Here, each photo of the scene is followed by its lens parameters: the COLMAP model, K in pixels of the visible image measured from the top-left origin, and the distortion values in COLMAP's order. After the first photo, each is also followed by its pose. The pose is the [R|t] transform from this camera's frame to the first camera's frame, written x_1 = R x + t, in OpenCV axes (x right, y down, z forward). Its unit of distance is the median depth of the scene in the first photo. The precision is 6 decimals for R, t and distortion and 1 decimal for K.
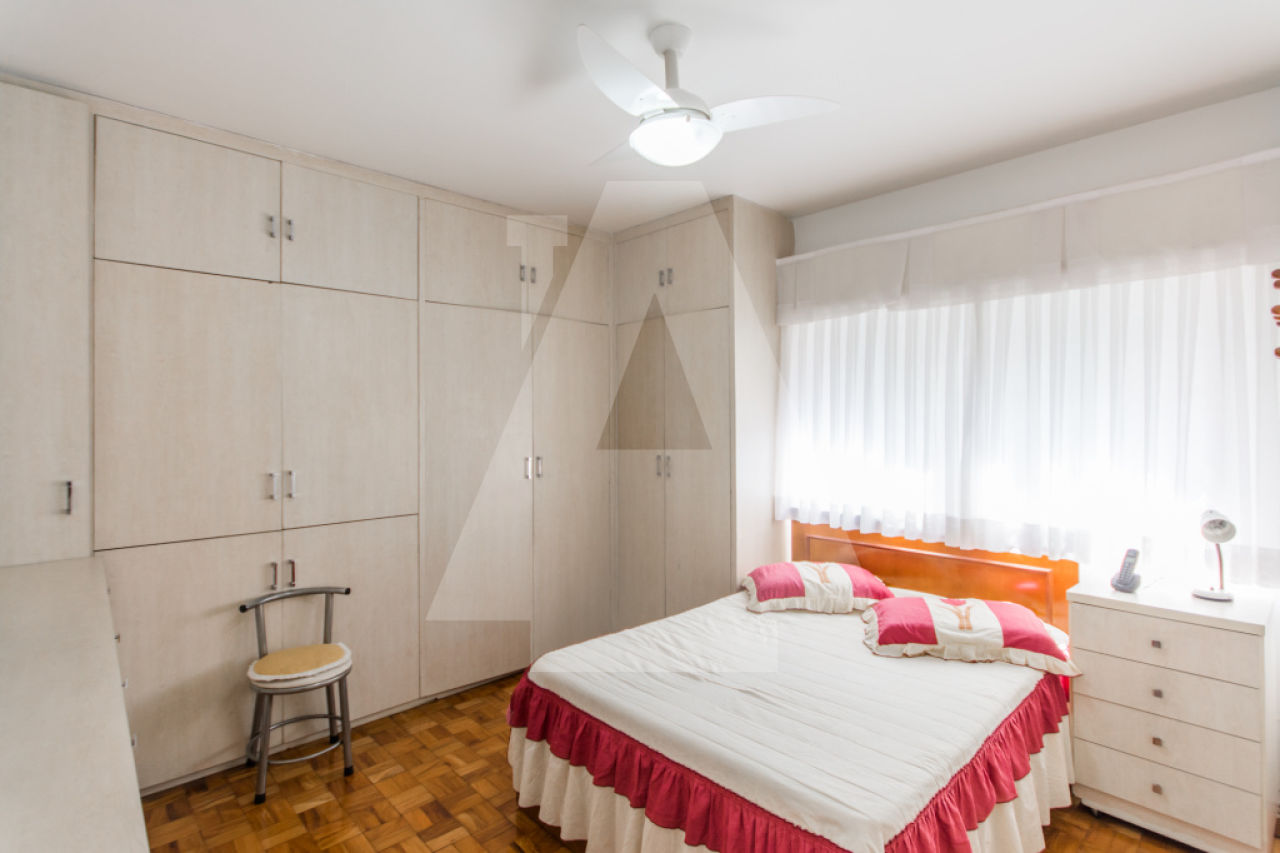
lens RADIAL K [[628.1, 0, 635.3], [0, 628.1, 415.4], [0, 0, 1]] dist [0.008997, -0.004859]
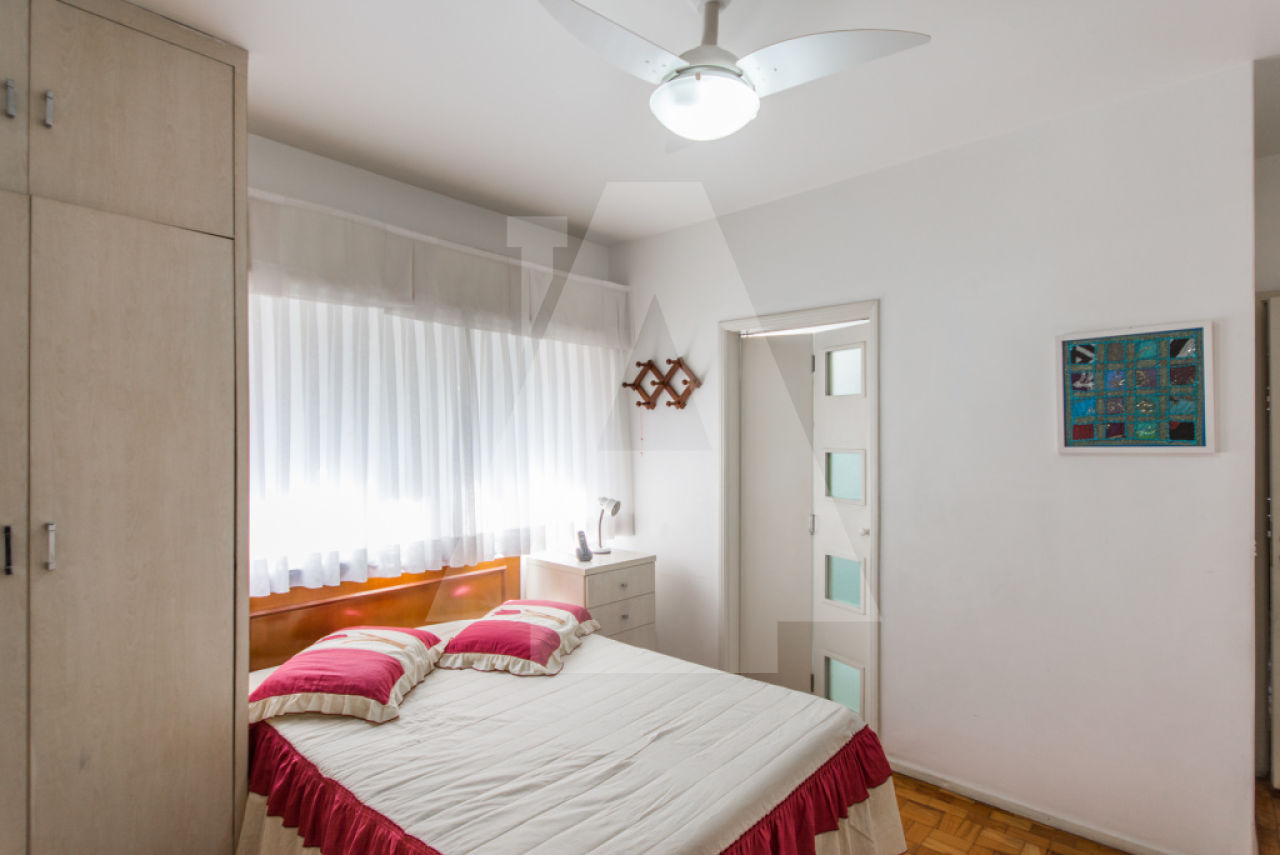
lens RADIAL K [[628.1, 0, 661.3], [0, 628.1, 443.3], [0, 0, 1]] dist [0.008997, -0.004859]
pose [[-0.098033, 0.001106, 0.995183, -0.540593], [-0.002605, 0.999996, -0.001368, 0.011914], [-0.995180, -0.002726, -0.098030, 0.803502]]
